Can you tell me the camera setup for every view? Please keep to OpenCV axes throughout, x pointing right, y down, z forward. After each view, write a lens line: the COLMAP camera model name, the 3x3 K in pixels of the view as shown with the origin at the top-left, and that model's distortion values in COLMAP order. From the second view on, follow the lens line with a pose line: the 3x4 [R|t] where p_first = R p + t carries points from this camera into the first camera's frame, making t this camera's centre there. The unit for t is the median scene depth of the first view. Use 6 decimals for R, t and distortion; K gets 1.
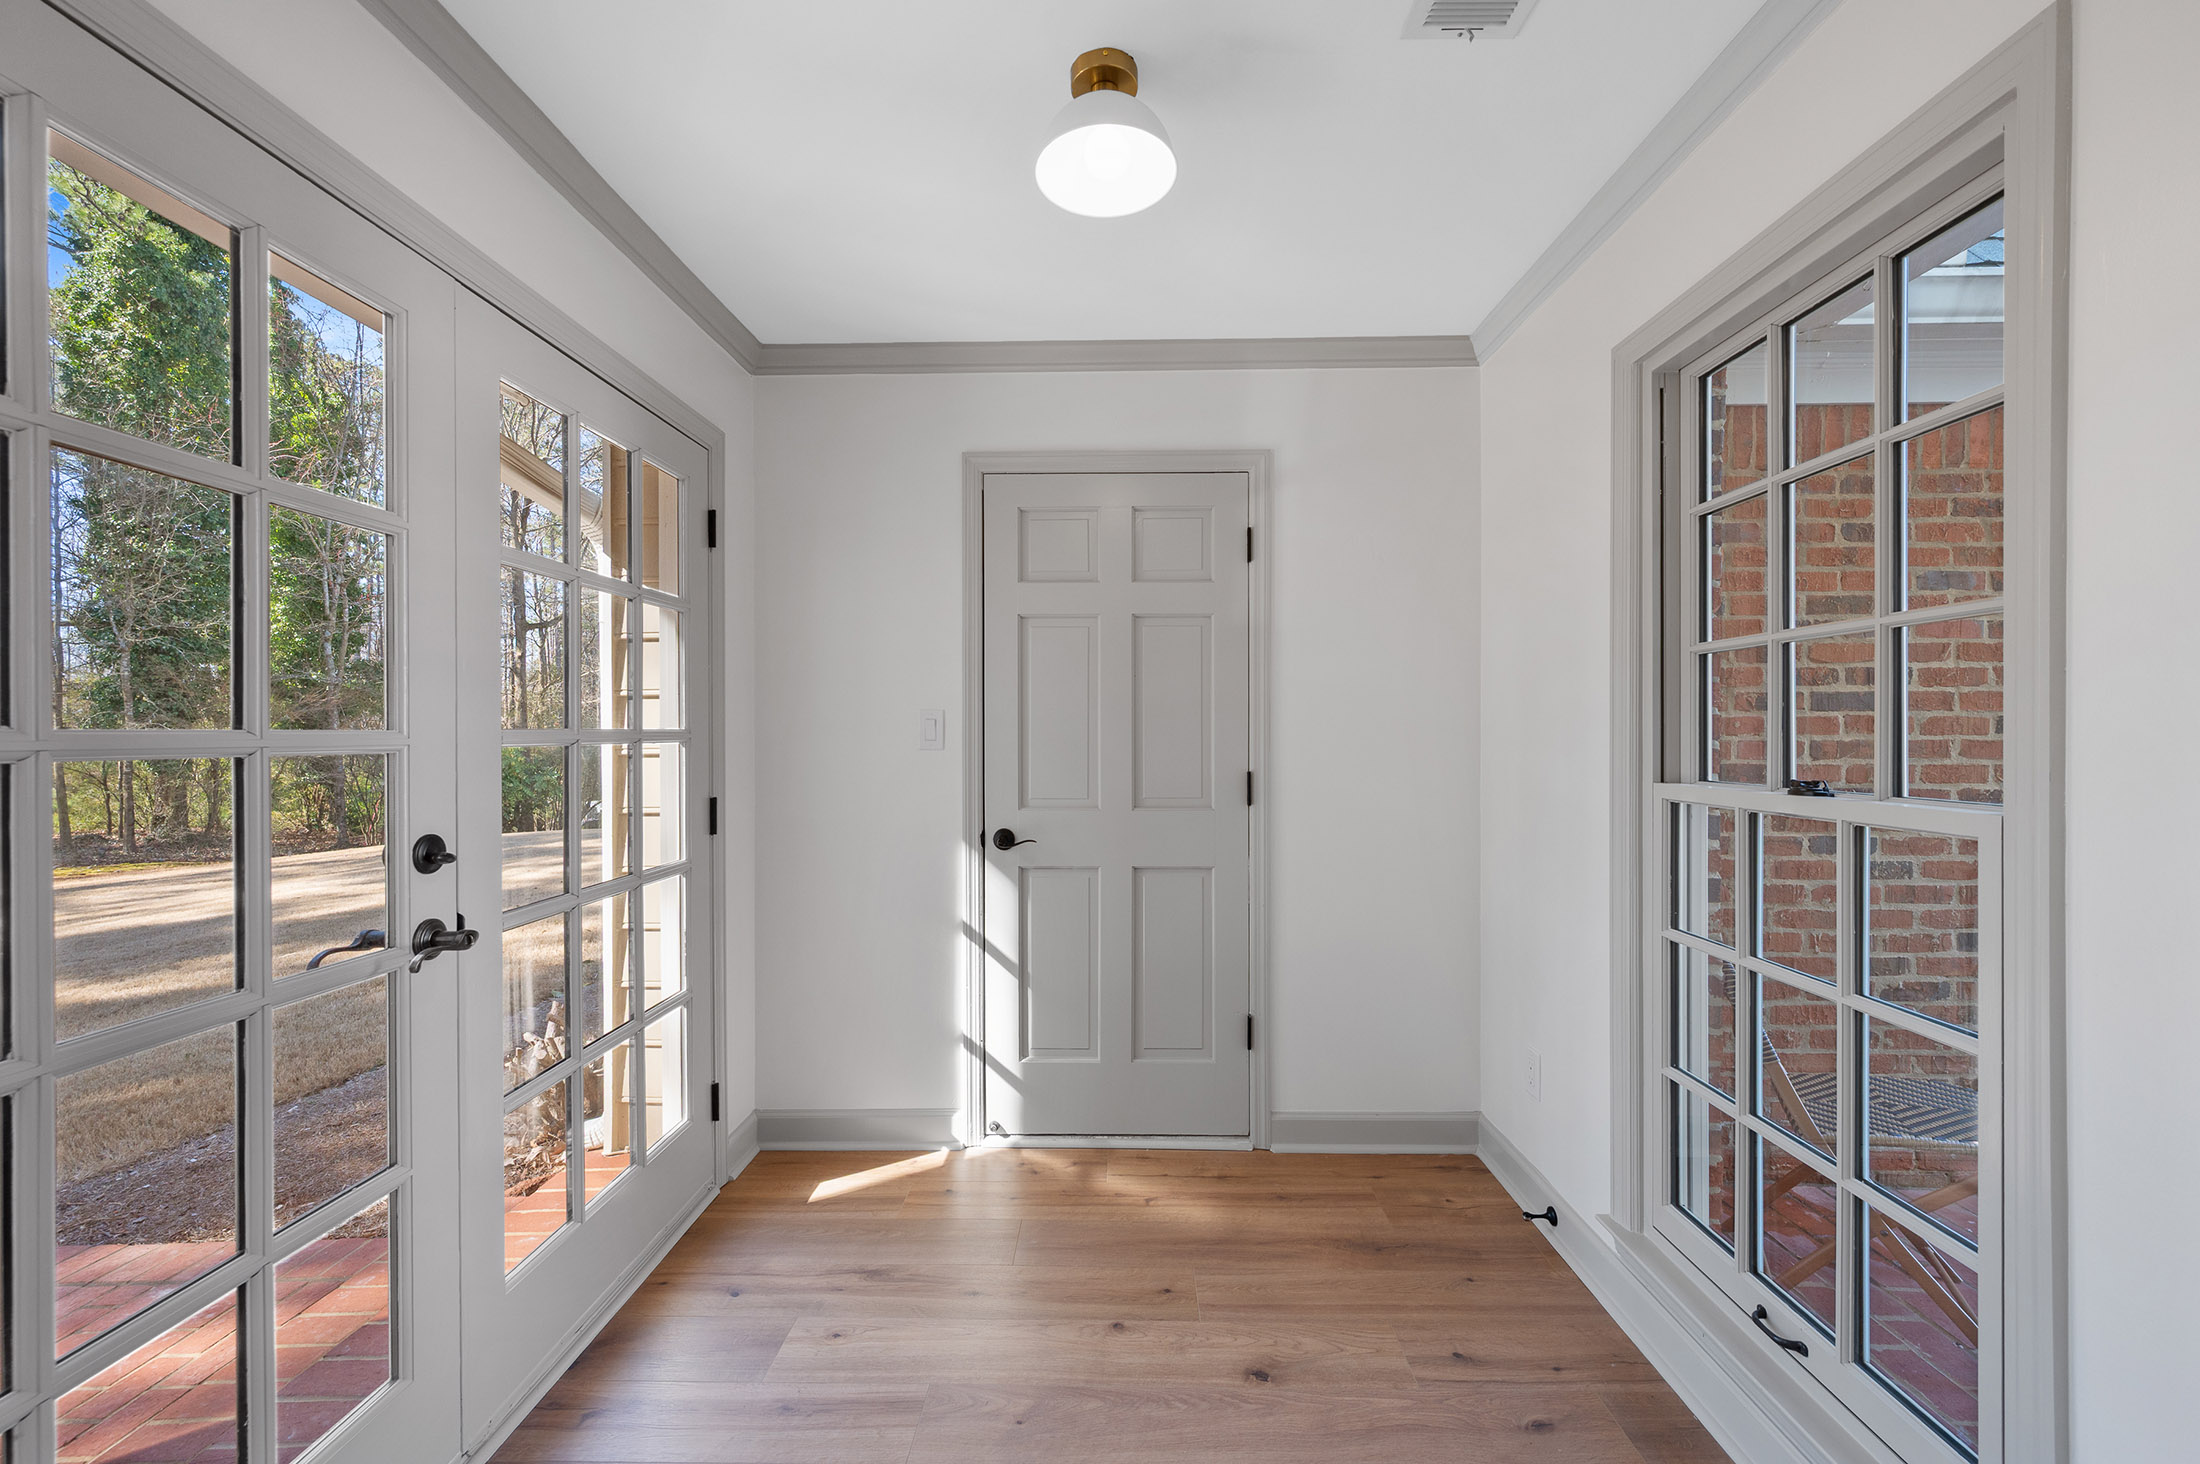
lens RADIAL K [[865.8, 0, 1104.2], [0, 865.8, 734.4], [0, 0, 1]] dist [-0.002583, -0.000290]
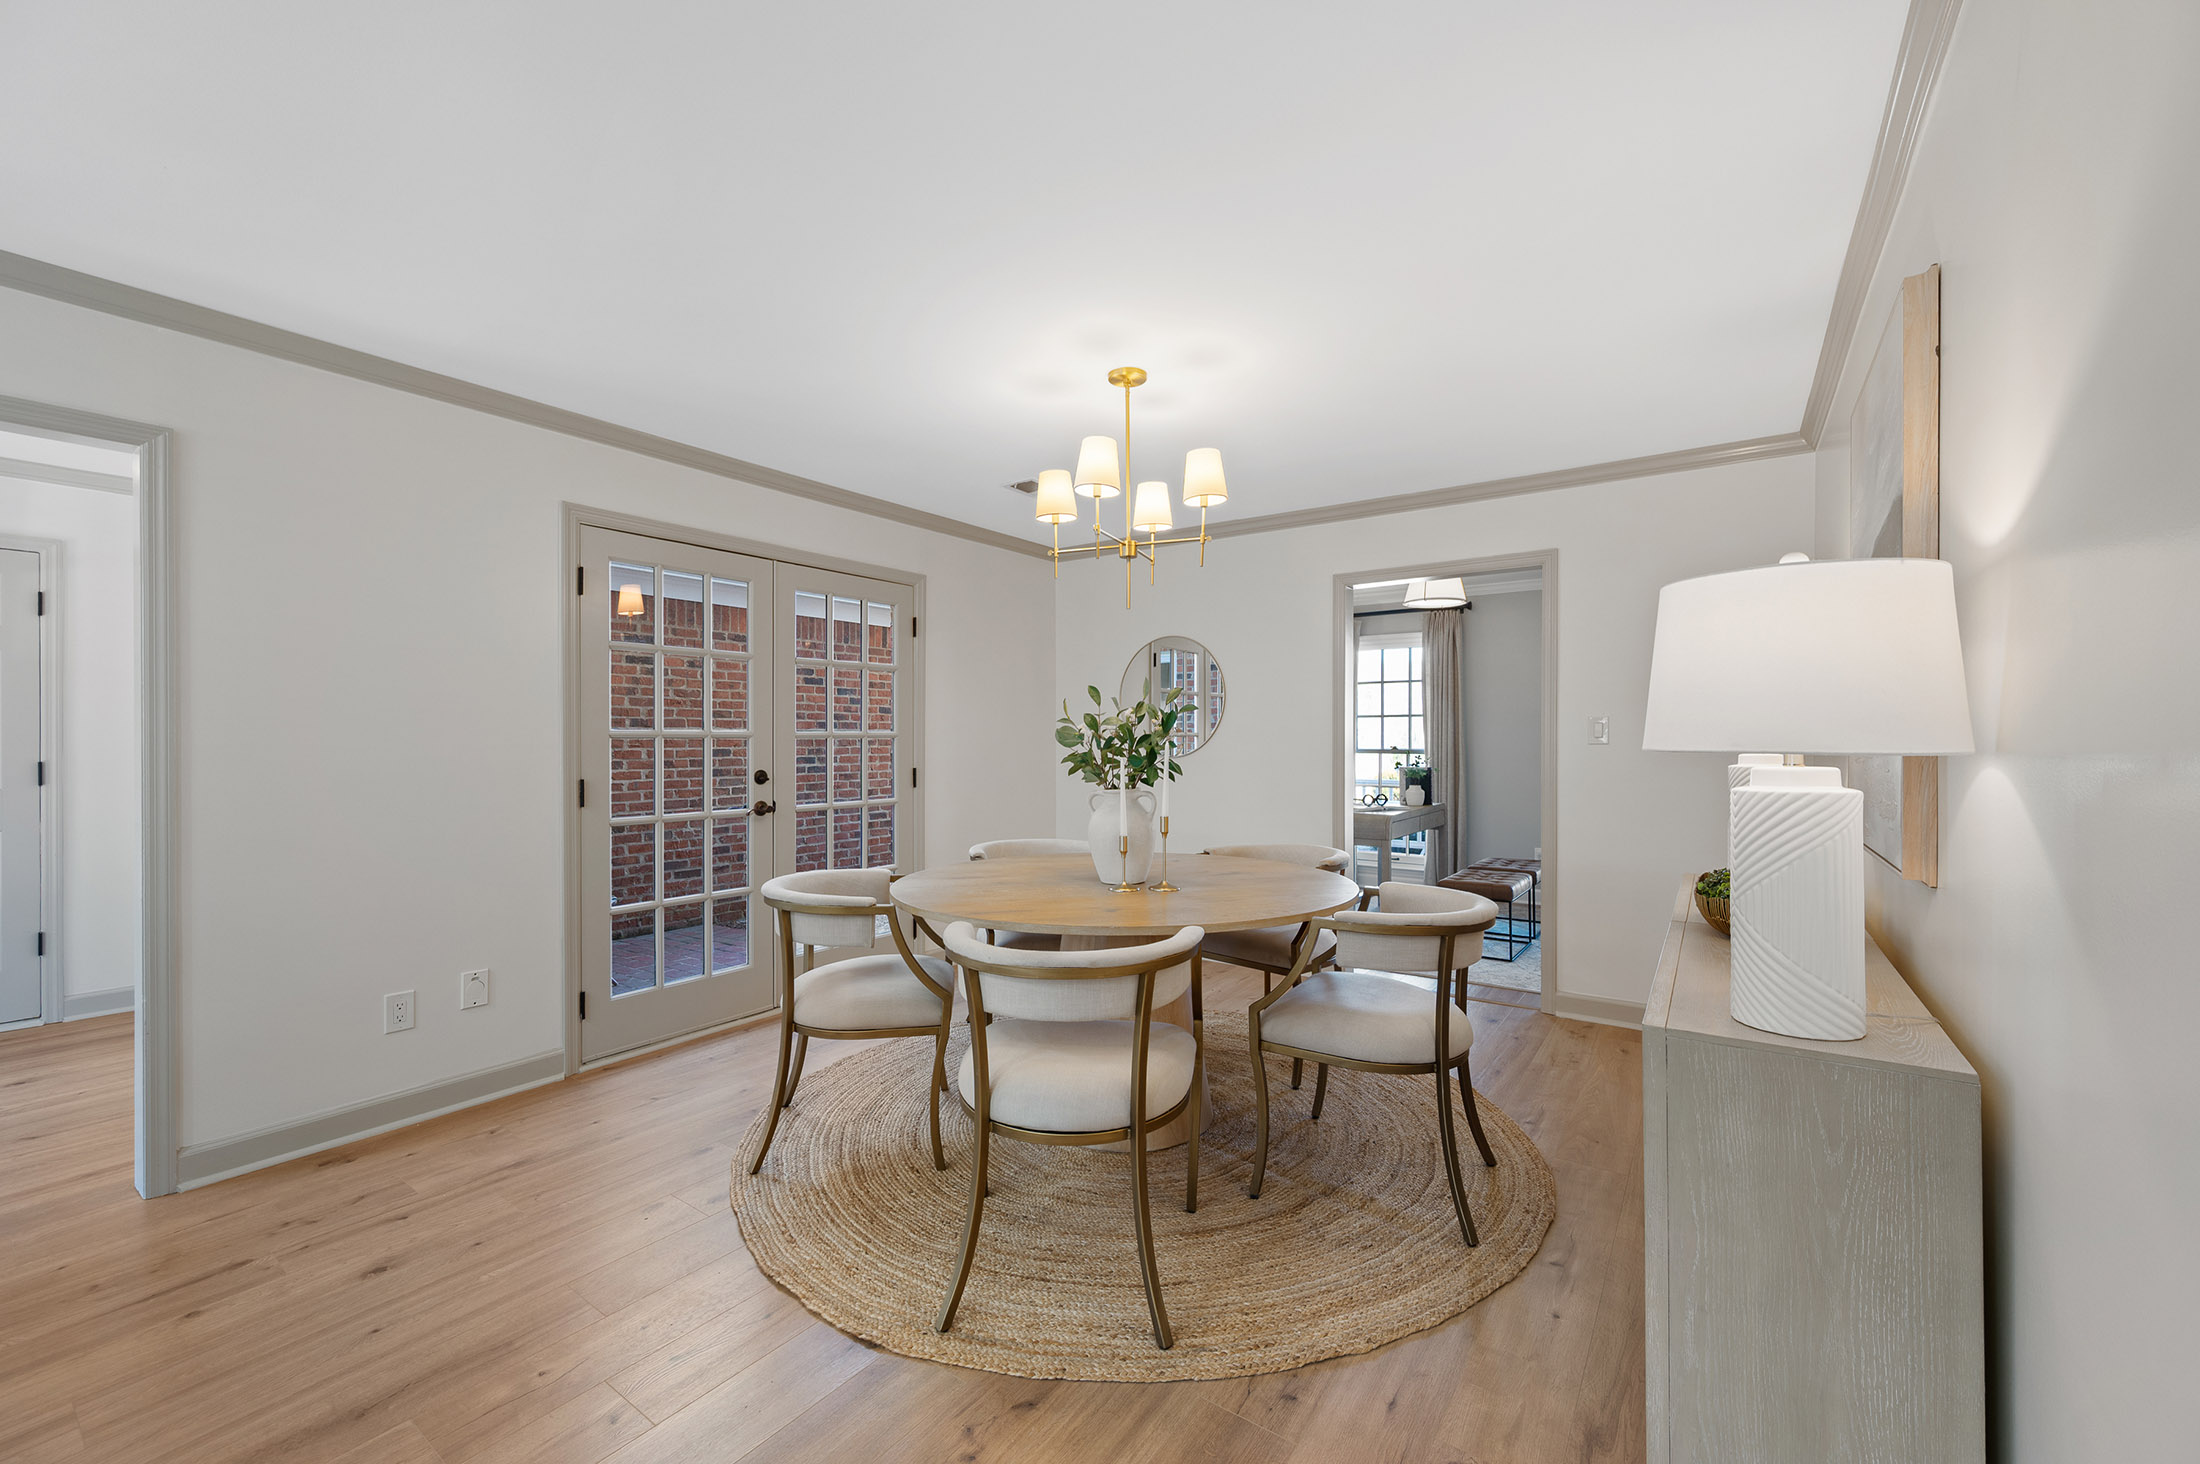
lens RADIAL K [[865.8, 0, 1097.7], [0, 865.8, 733.6], [0, 0, 1]] dist [-0.002583, -0.000290]
pose [[0.485269, 0.001167, 0.874364, -0.231281], [0.002737, 0.999992, -0.002853, 0.003497], [-0.874361, 0.003778, 0.485262, -1.229329]]
